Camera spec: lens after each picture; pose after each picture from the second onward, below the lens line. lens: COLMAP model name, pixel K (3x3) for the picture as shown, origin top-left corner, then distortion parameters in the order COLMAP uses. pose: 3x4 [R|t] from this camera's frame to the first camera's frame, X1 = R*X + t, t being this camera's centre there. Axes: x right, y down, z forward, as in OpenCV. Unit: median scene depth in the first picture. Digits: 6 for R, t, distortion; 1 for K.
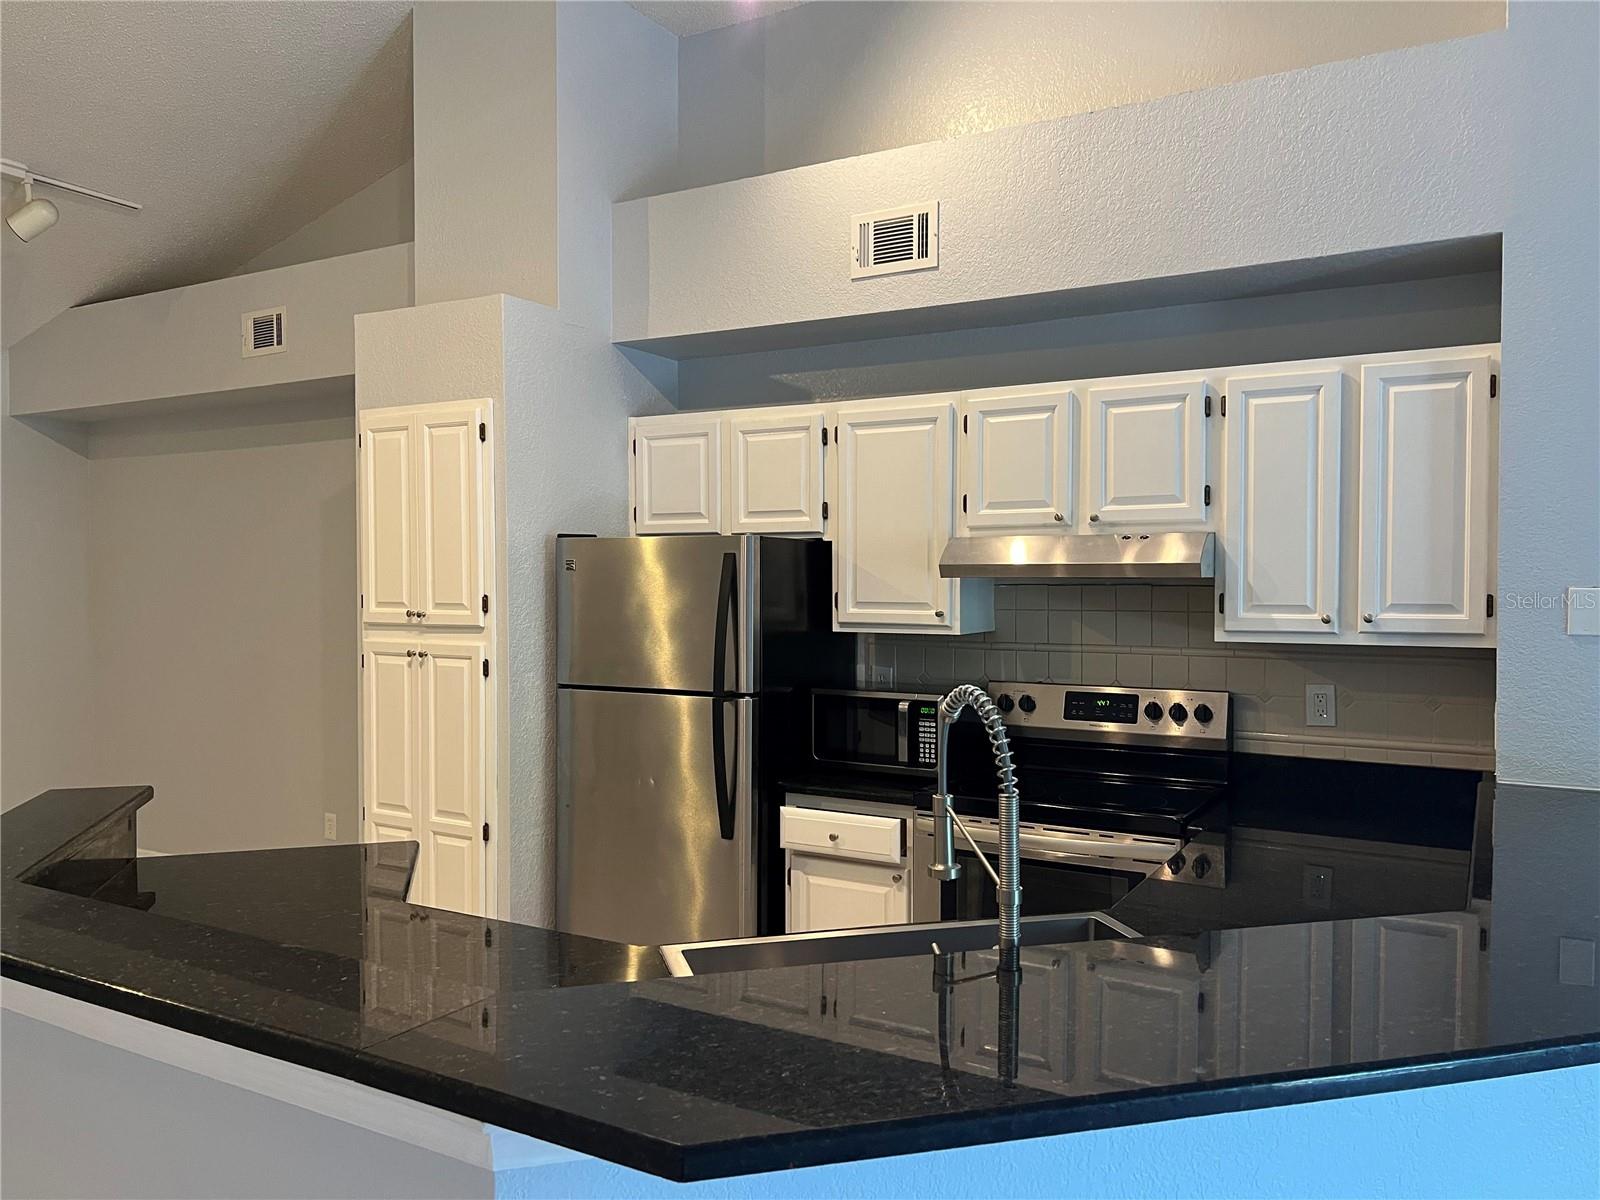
lens RADIAL K [[1199.0, 0, 810.6], [0, 1199.0, 612.5], [0, 0, 1]] dist [0.069574, -0.087547]
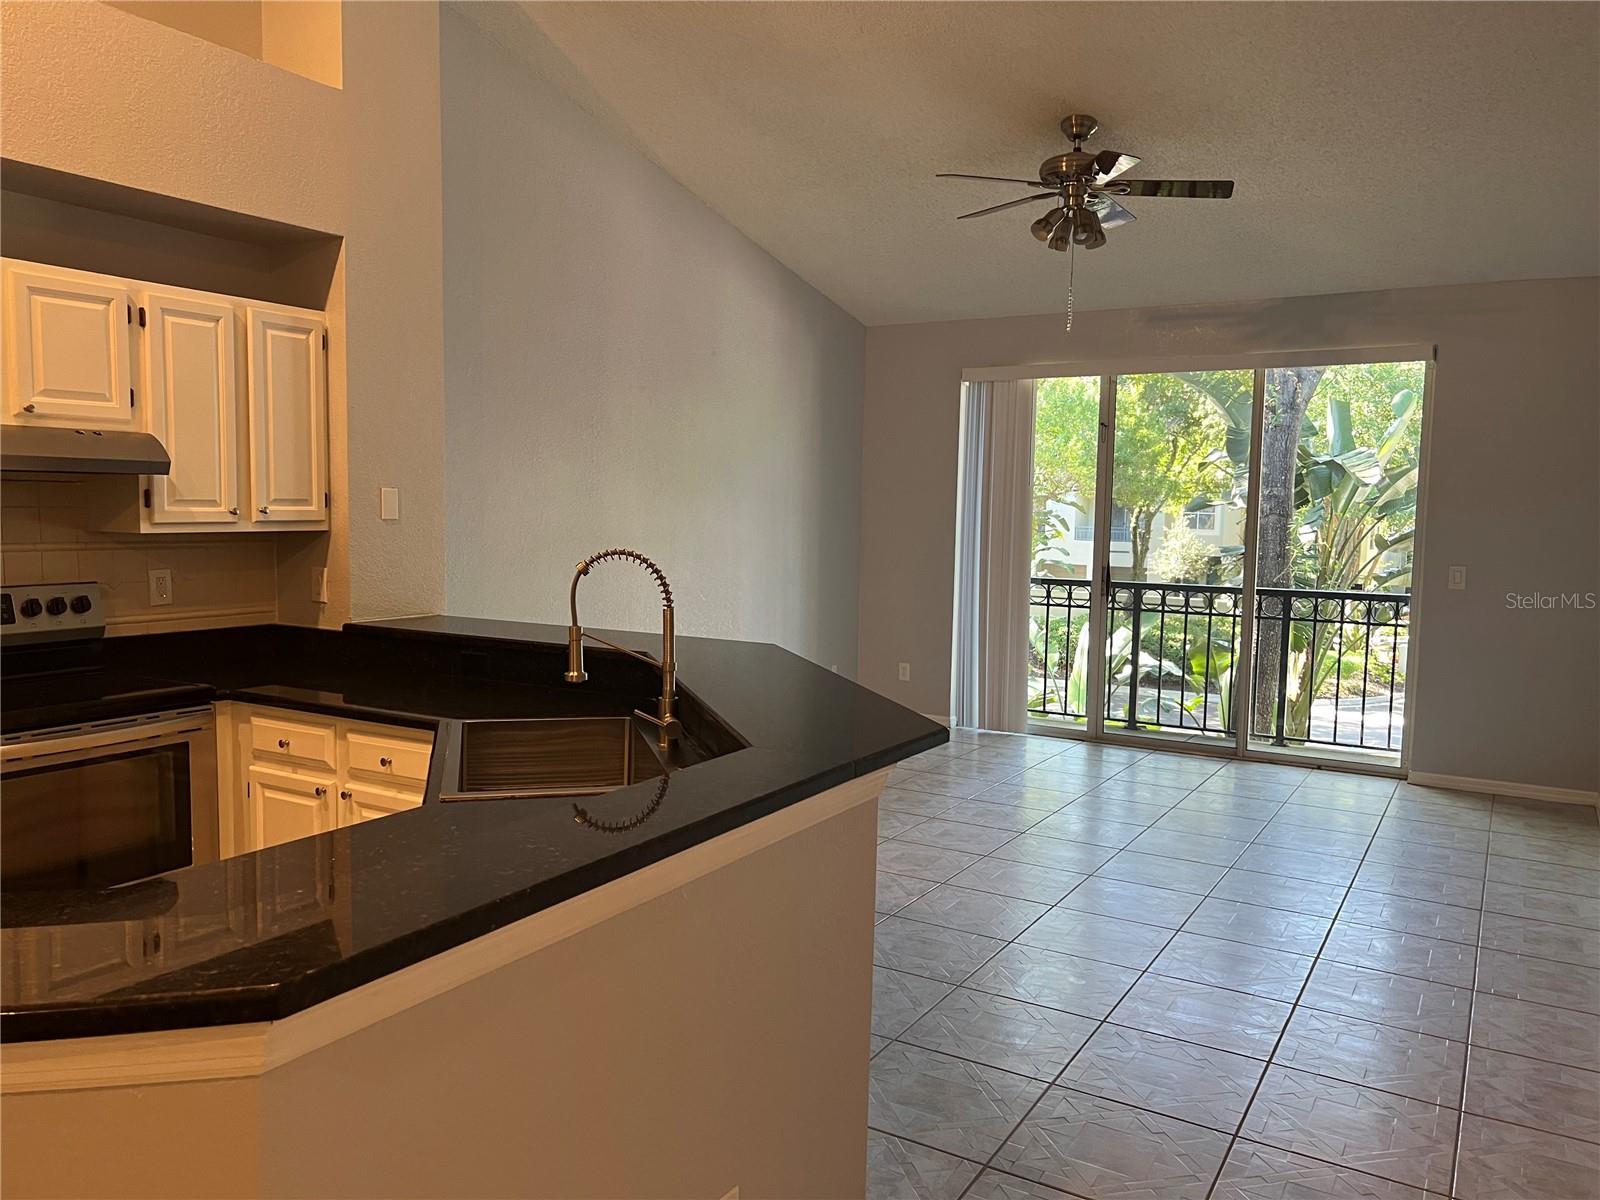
lens RADIAL K [[1199.0, 0, 783.5], [0, 1199.0, 602.7], [0, 0, 1]] dist [0.069574, -0.087547]
pose [[0.014691, -0.083156, 0.996428, -0.684630], [0.011533, 0.996484, 0.082991, 0.001839], [-0.999826, 0.010273, 0.015598, 0.364170]]
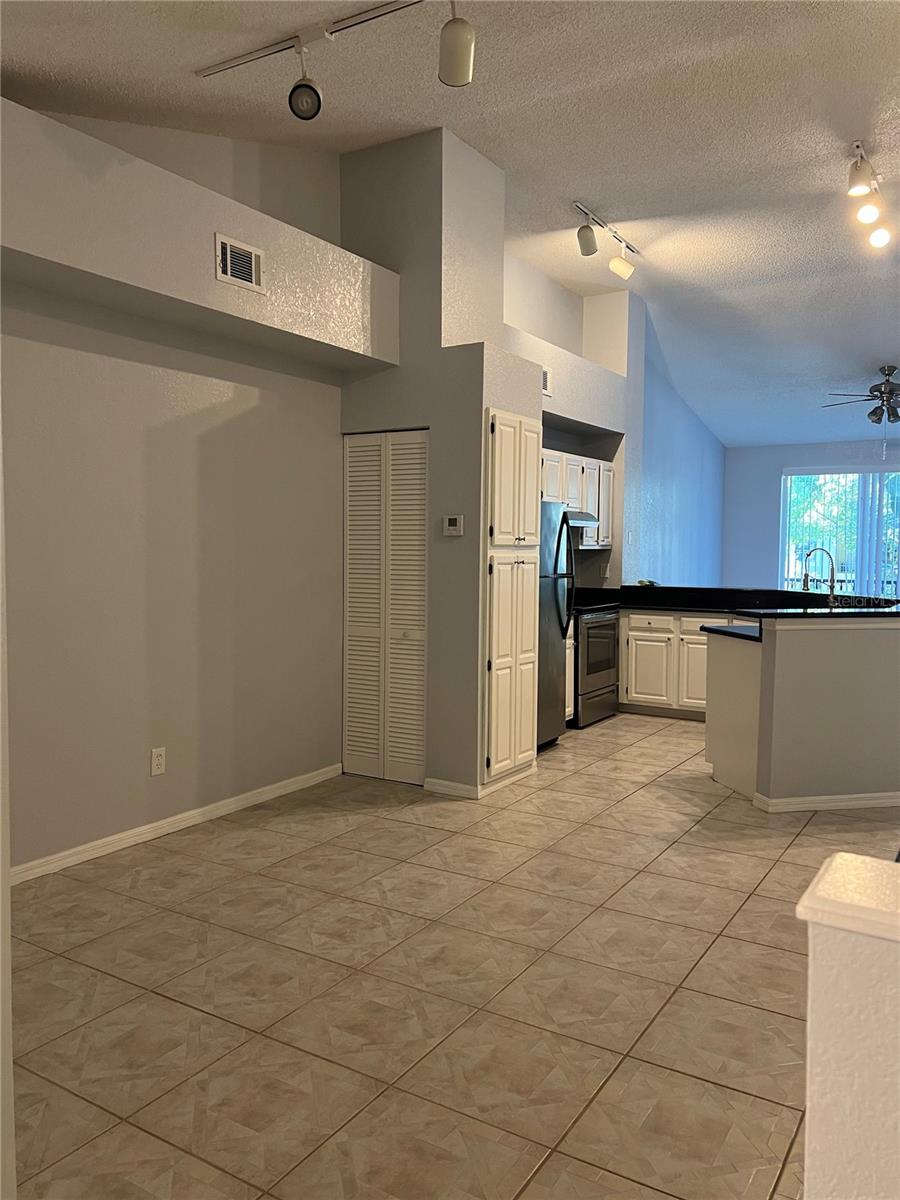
lens RADIAL K [[899.3, 0, 440.3], [0, 899.3, 595.8], [0, 0, 1]] dist [0.069574, -0.087547]
pose [[0.039477, -0.054362, 0.997741, -1.713402], [0.020433, 0.998354, 0.053587, 0.012280], [-0.999012, 0.018272, 0.040523, 1.136199]]
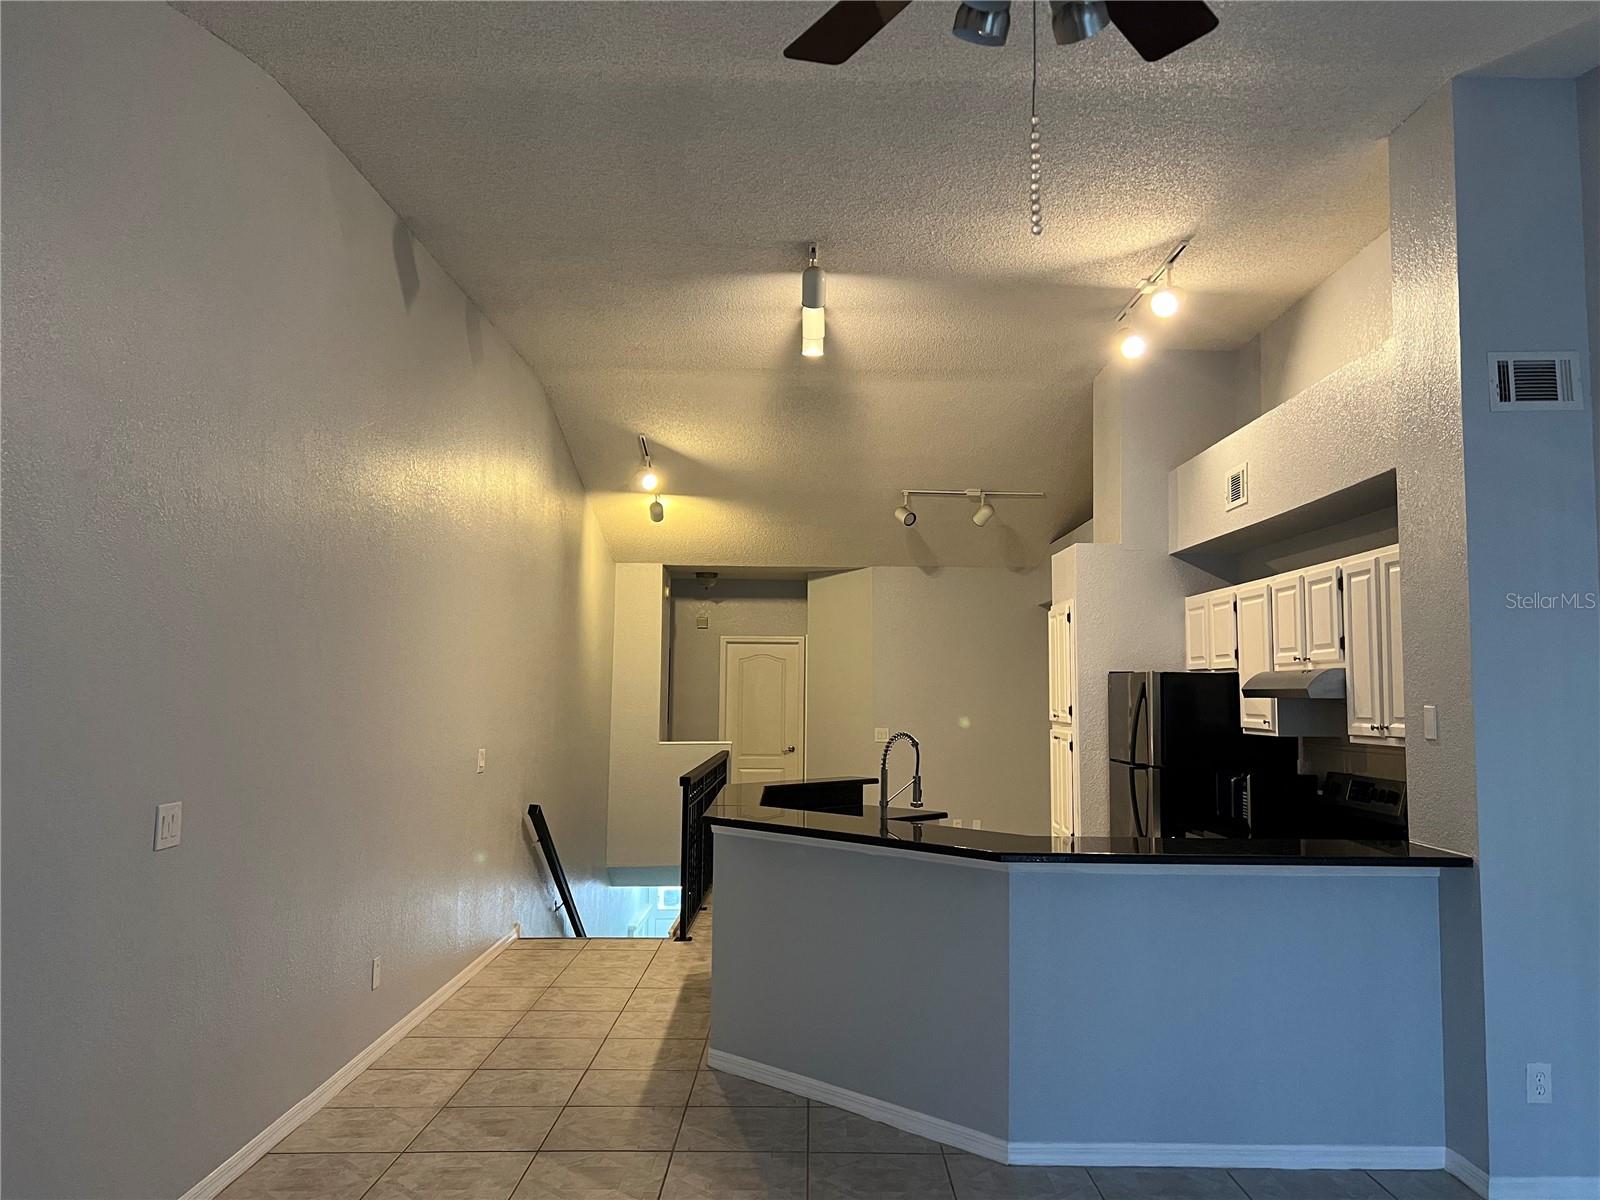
lens RADIAL K [[1199.0, 0, 806.9], [0, 1199.0, 593.8], [0, 0, 1]] dist [0.069574, -0.087547]
pose [[0.503250, -0.068206, -0.861445, 1.157130], [-0.034091, 0.994537, -0.098660, 0.010888], [0.863468, 0.079018, 0.498176, -0.282652]]
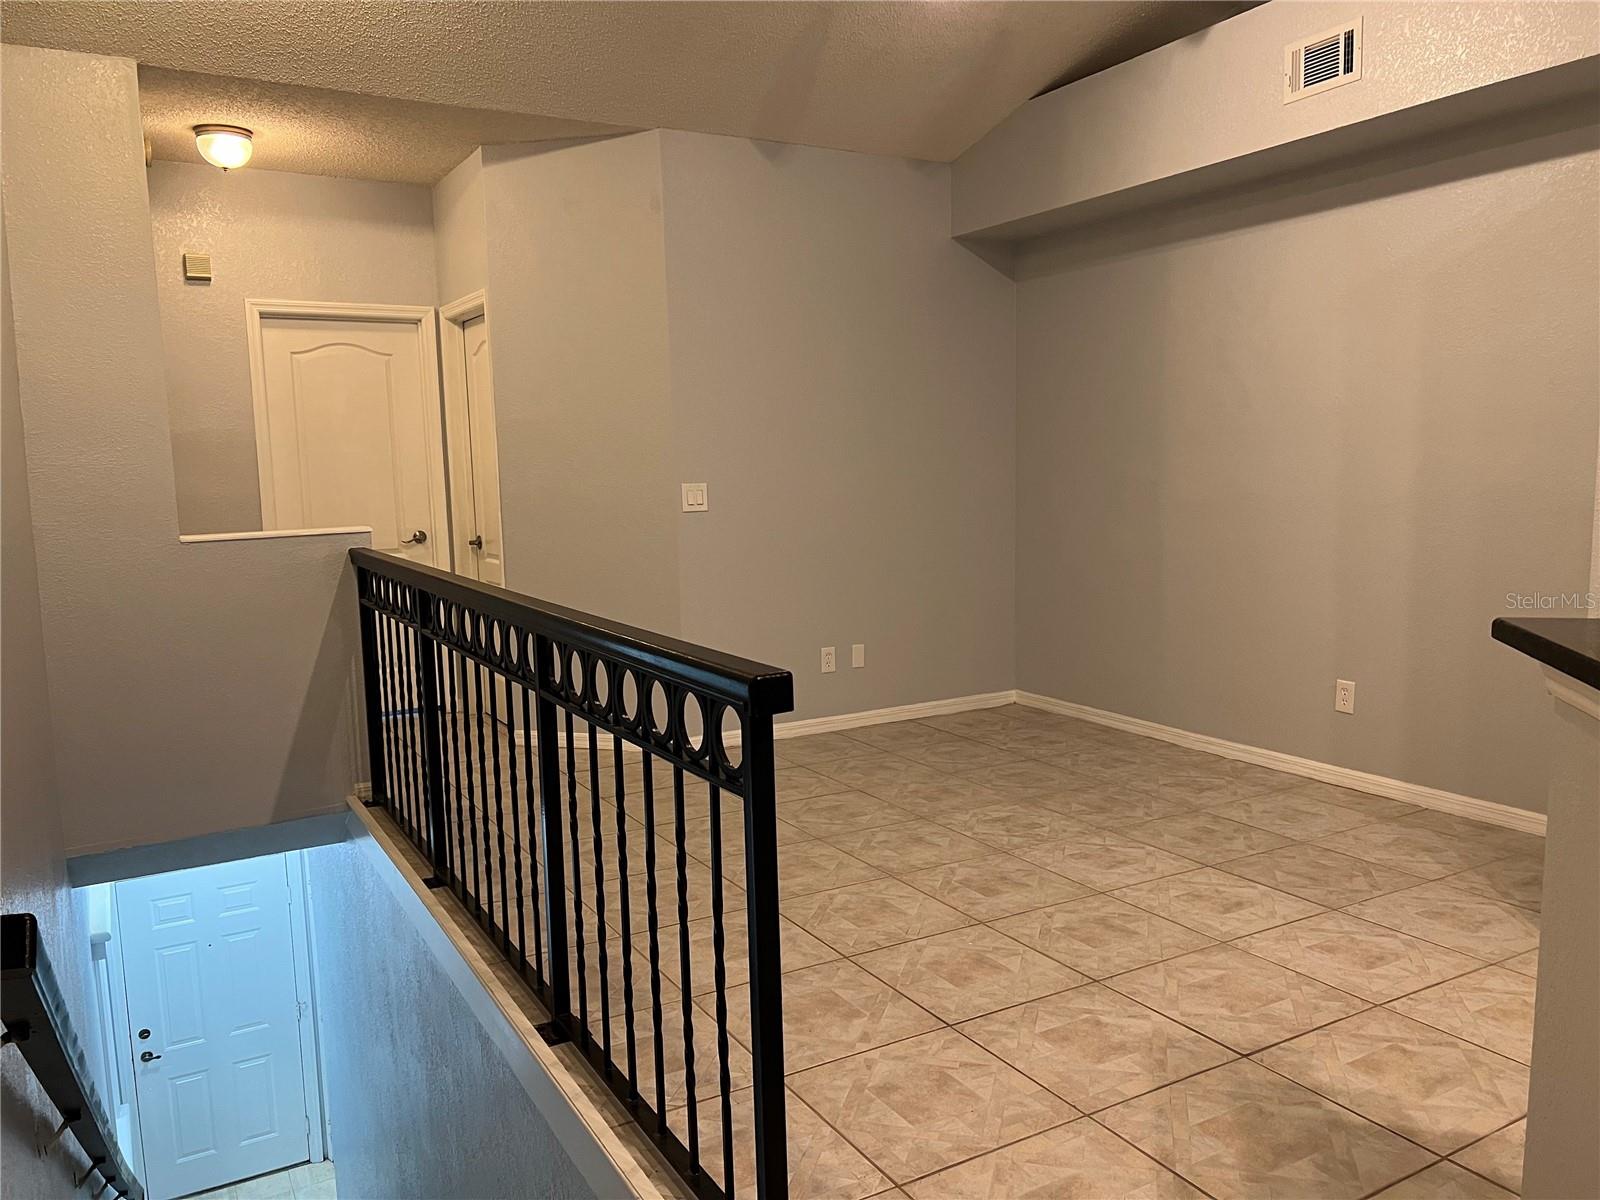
lens RADIAL K [[1199.0, 0, 795.9], [0, 1199.0, 615.0], [0, 0, 1]] dist [0.069574, -0.087547]
pose [[0.864362, 0.043234, -0.501008, -0.472462], [0.009879, 0.994645, 0.102875, 0.053819], [0.502773, -0.093871, 0.859307, 0.179780]]
